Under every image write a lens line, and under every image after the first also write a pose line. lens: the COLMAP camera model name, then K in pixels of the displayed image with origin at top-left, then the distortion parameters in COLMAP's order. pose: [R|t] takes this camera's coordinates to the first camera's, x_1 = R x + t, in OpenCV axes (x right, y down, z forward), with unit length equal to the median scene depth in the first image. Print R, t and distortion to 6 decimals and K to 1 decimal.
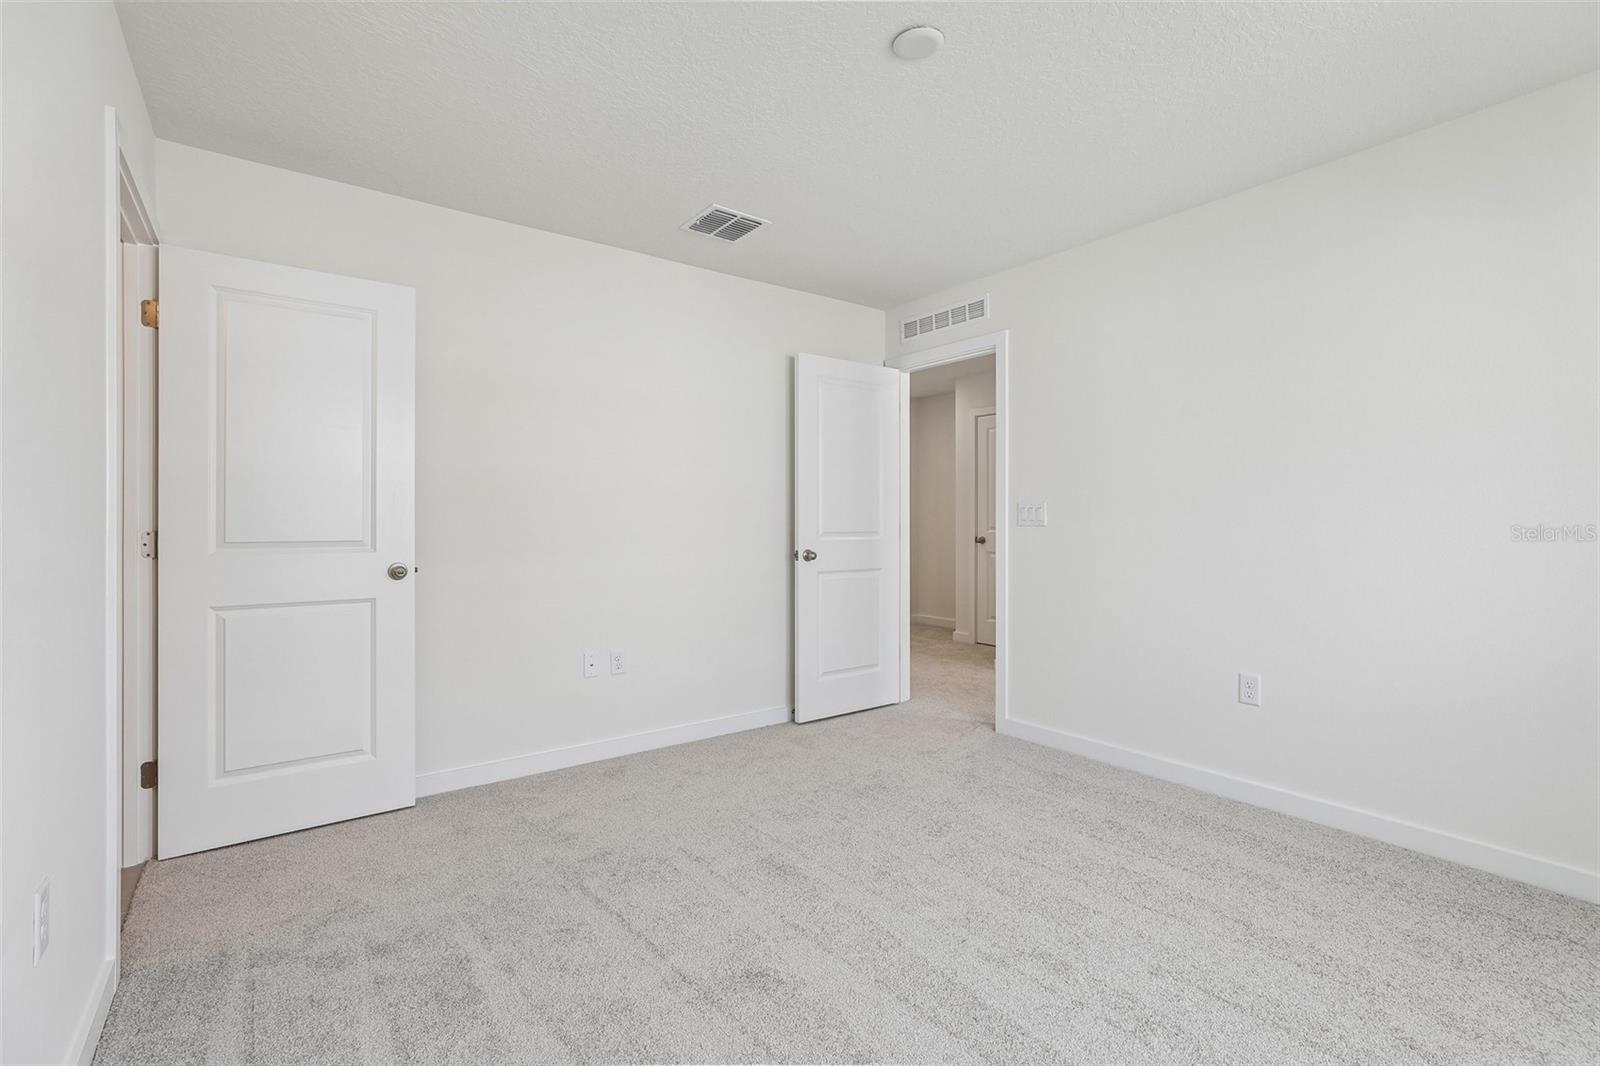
lens RADIAL K [[727.8, 0, 806.1], [0, 727.8, 523.8], [0, 0, 1]] dist [-0.022825, 0.010081]
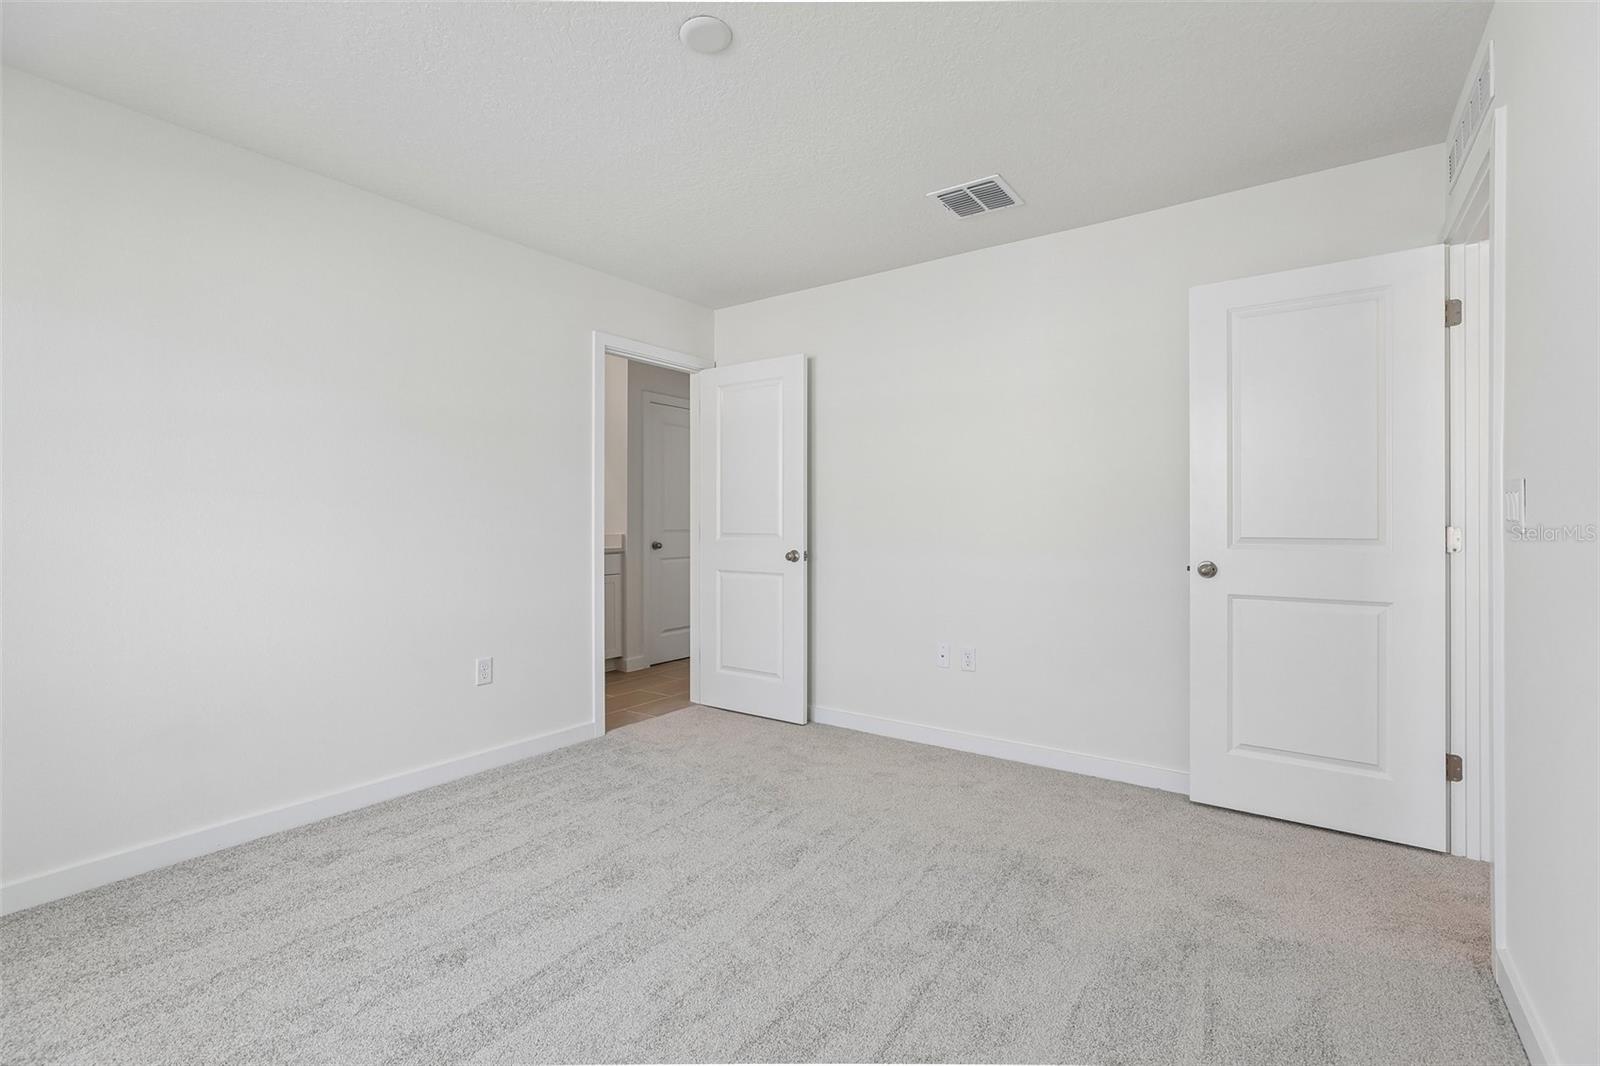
lens RADIAL K [[727.8, 0, 802.0], [0, 727.8, 530.0], [0, 0, 1]] dist [-0.022825, 0.010081]
pose [[0.288907, 0.016016, -0.957223, 0.694223], [-0.002454, 0.999869, 0.015989, -0.007820], [0.957354, -0.002271, 0.288909, 0.515524]]
